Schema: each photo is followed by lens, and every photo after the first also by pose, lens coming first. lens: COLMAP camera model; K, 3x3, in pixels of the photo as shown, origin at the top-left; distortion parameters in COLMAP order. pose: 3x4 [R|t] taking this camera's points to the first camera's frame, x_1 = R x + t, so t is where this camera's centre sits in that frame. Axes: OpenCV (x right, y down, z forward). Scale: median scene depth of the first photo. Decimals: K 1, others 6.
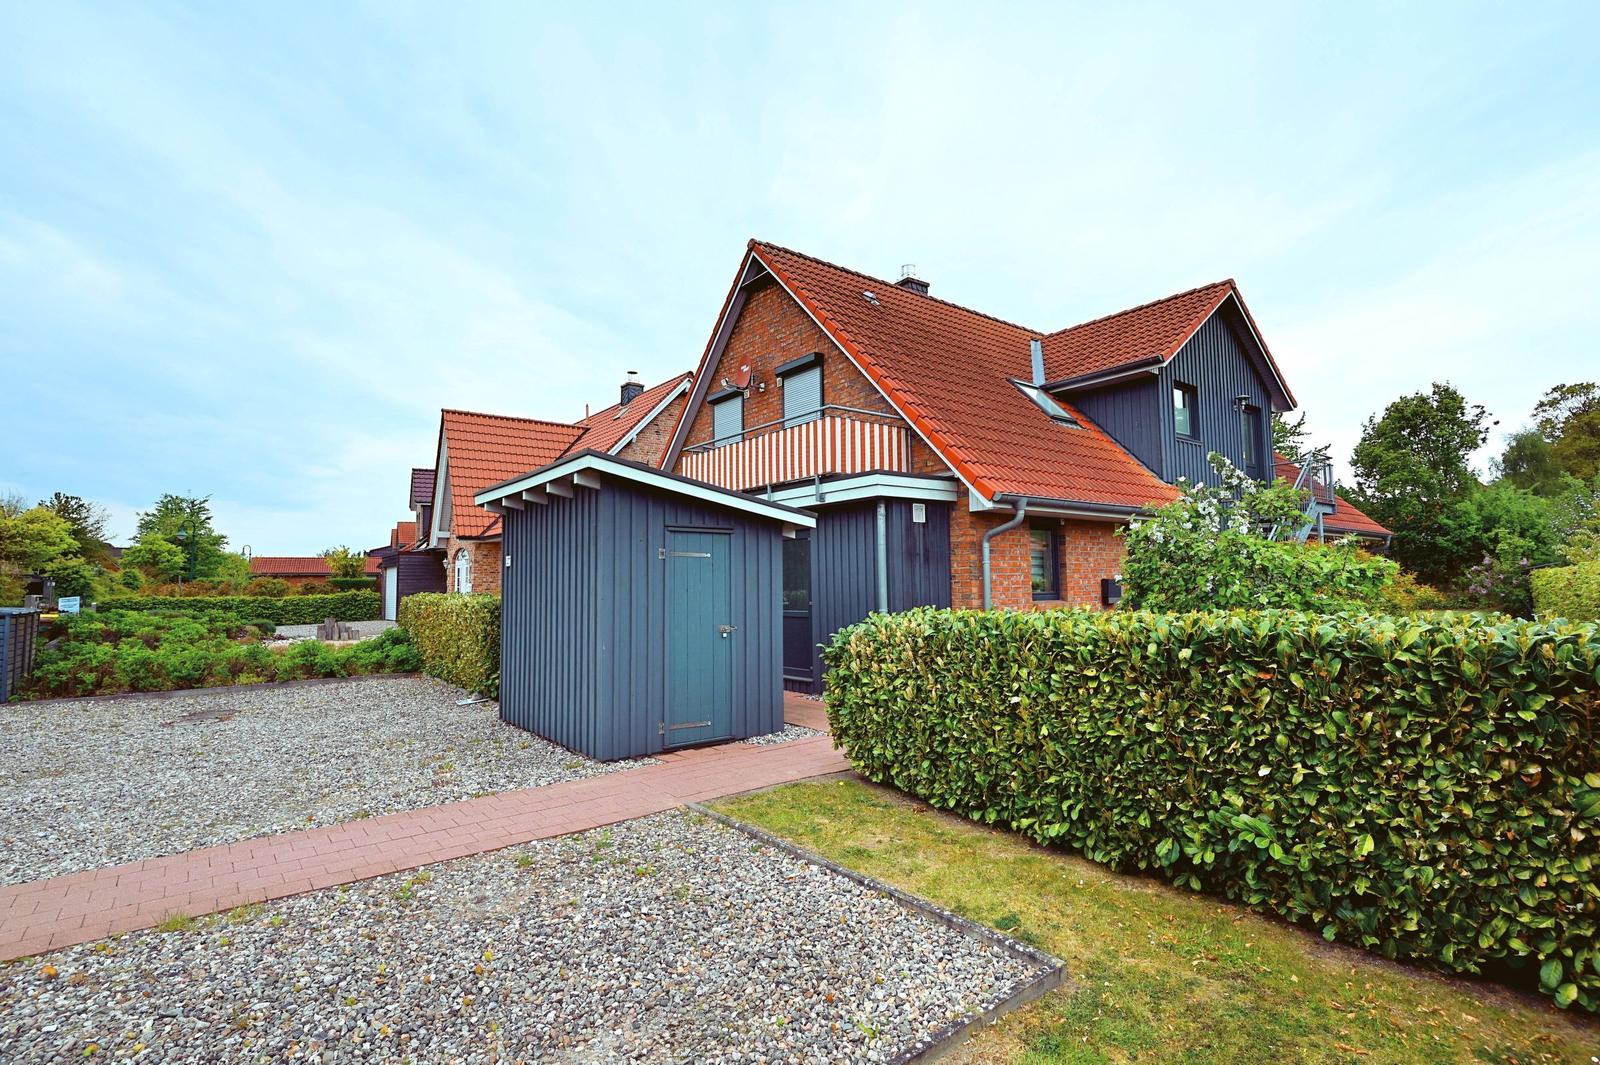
lens RADIAL K [[763.6, 0, 800.0], [0, 763.6, 532.5], [0, 0, 1]] dist [-0.003019, 0.000617]
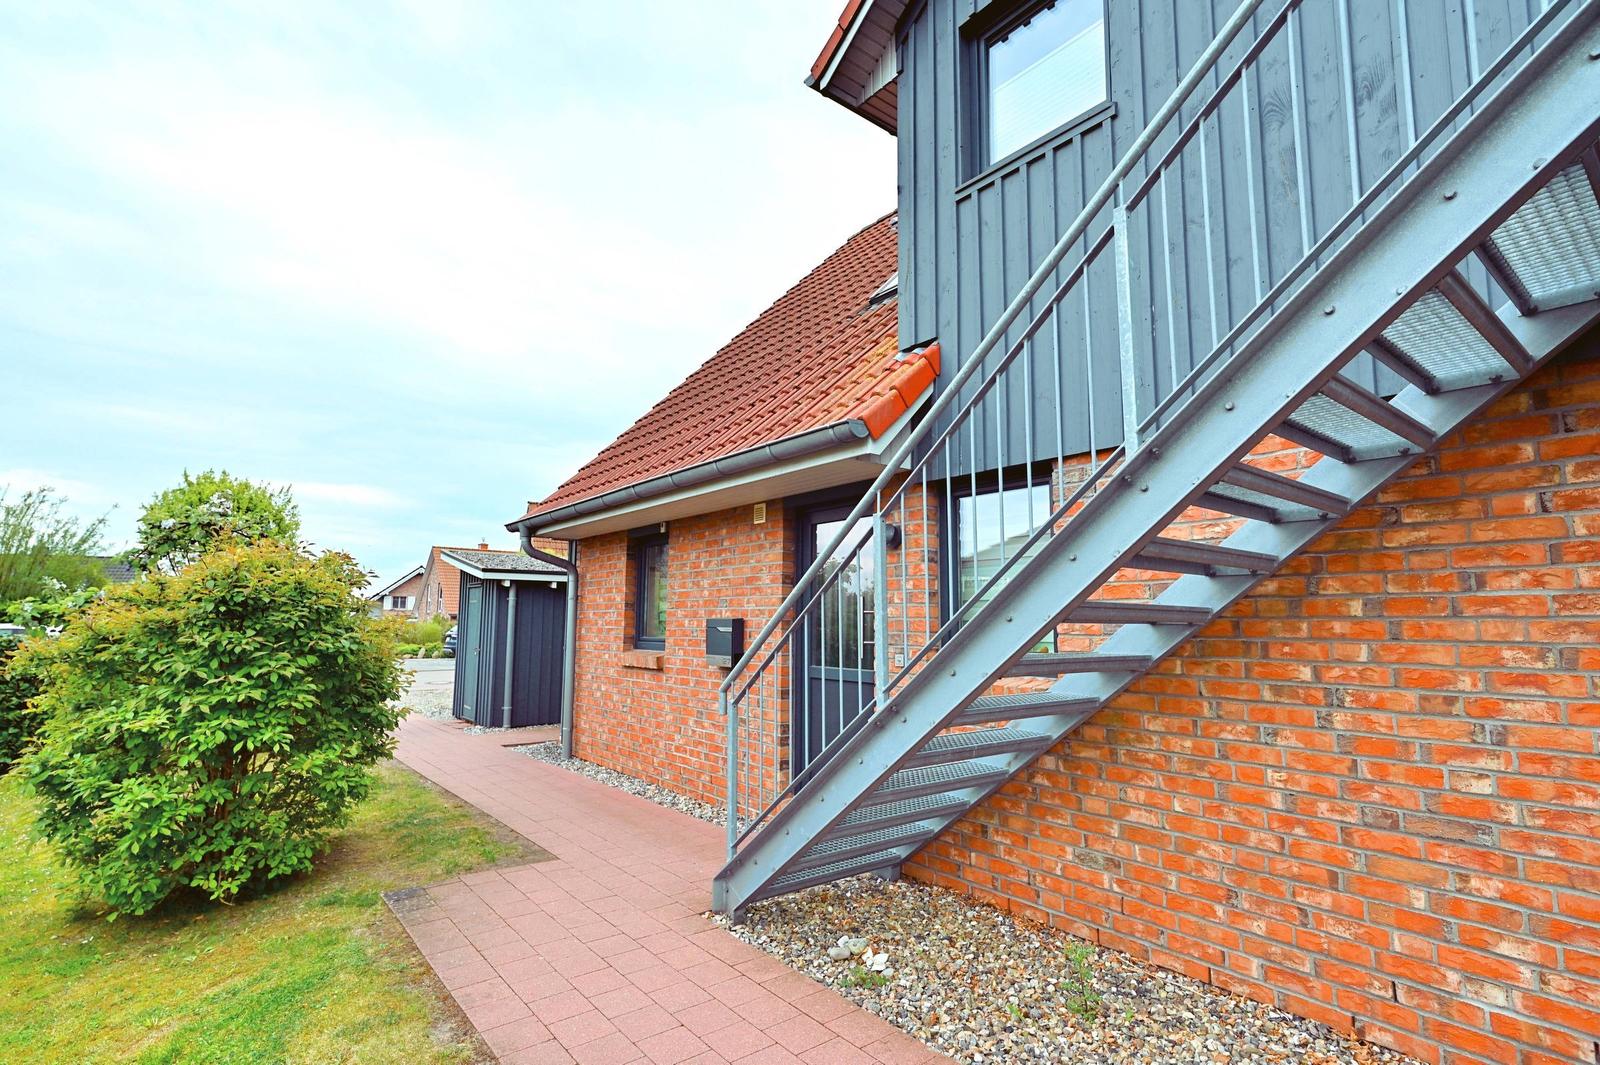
lens RADIAL K [[763.6, 0, 800.0], [0, 763.6, 532.5], [0, 0, 1]] dist [-0.003019, 0.000617]
pose [[-0.002294, -0.101508, -0.994832, 1.084330], [0.068693, 0.992469, -0.101425, 0.069143], [0.997635, -0.068571, 0.004697, 1.233310]]
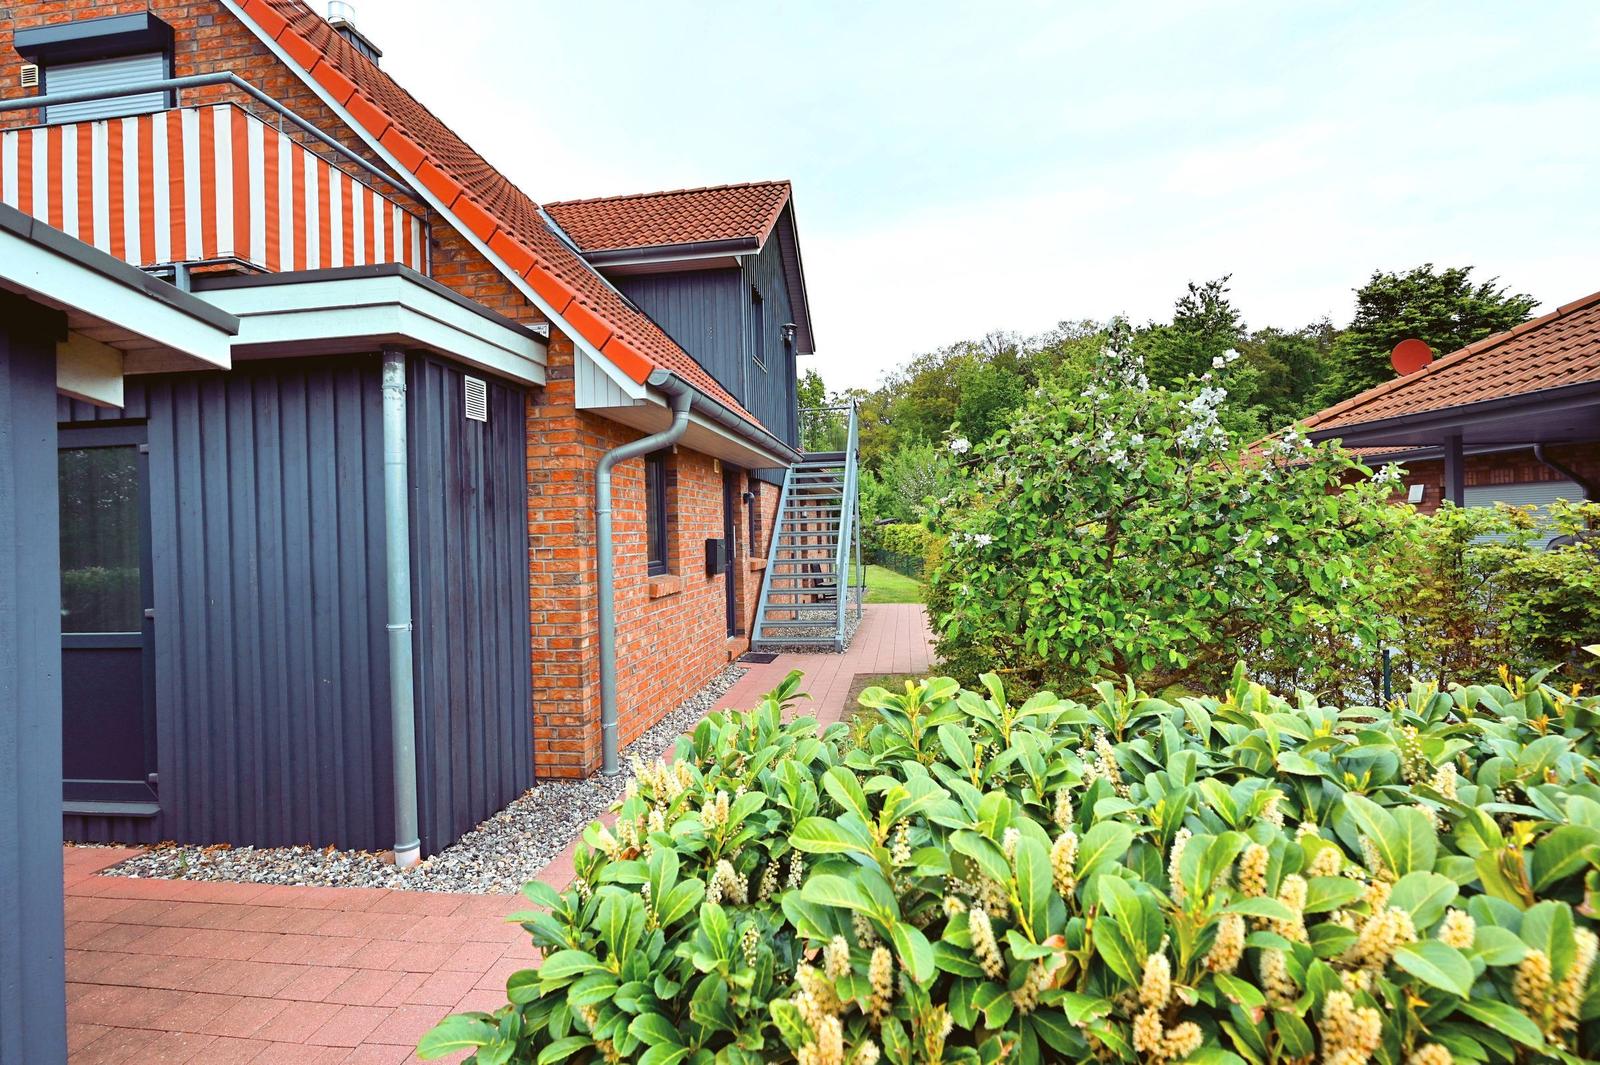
lens RADIAL K [[763.6, 0, 800.0], [0, 763.6, 532.5], [0, 0, 1]] dist [-0.003019, 0.000617]
pose [[0.724366, -0.006023, 0.689389, -0.014748], [-0.034137, 0.998422, 0.044591, 0.025562], [-0.688570, -0.055834, 0.723017, 0.526372]]
